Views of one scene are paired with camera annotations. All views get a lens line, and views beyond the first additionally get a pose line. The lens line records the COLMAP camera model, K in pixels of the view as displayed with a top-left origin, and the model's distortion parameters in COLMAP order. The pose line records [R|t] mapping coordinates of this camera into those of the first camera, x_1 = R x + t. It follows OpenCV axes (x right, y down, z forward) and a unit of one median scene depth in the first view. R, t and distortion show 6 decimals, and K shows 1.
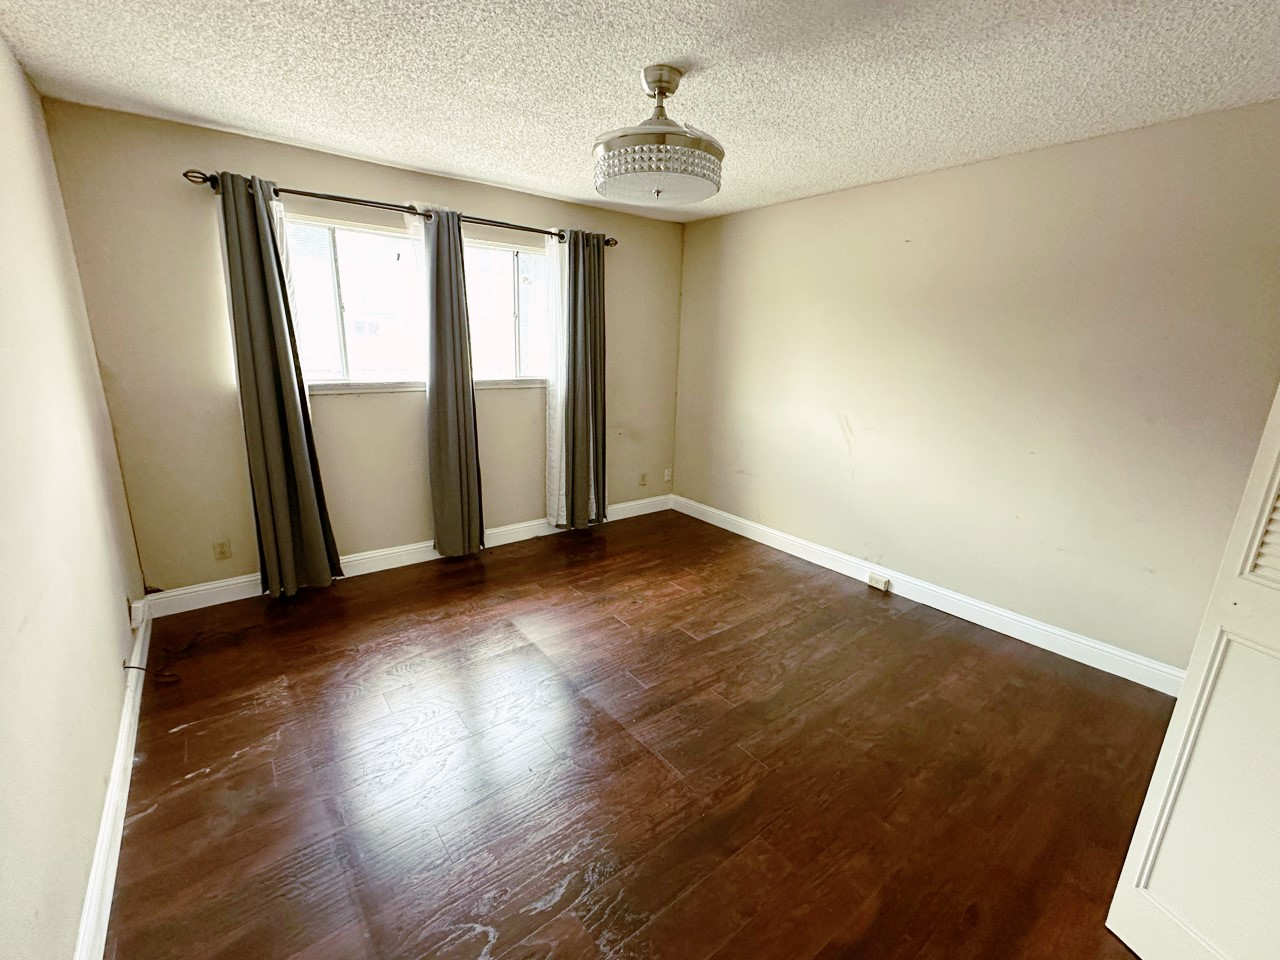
lens RADIAL K [[547.9, 0, 640.0], [0, 547.9, 480.0], [0, 0, 1]] dist [0.008065, 0.000089]
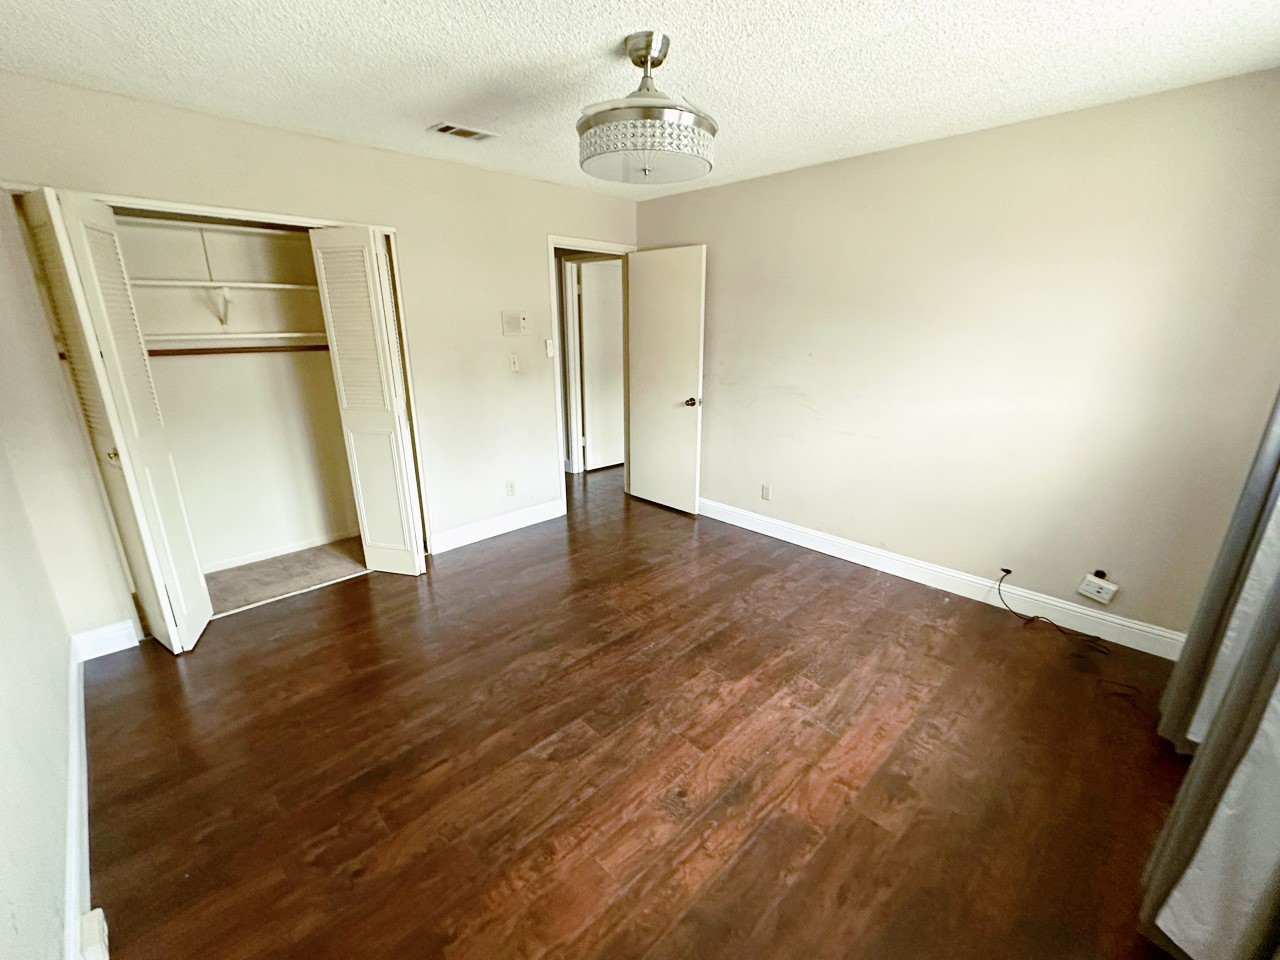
lens RADIAL K [[547.9, 0, 640.0], [0, 547.9, 480.0], [0, 0, 1]] dist [0.008065, 0.000089]
pose [[-0.993026, 0.007462, -0.117662, 0.110963], [-0.053798, 0.859355, 0.508541, -0.389382], [0.104908, 0.511324, -0.852961, 1.481910]]
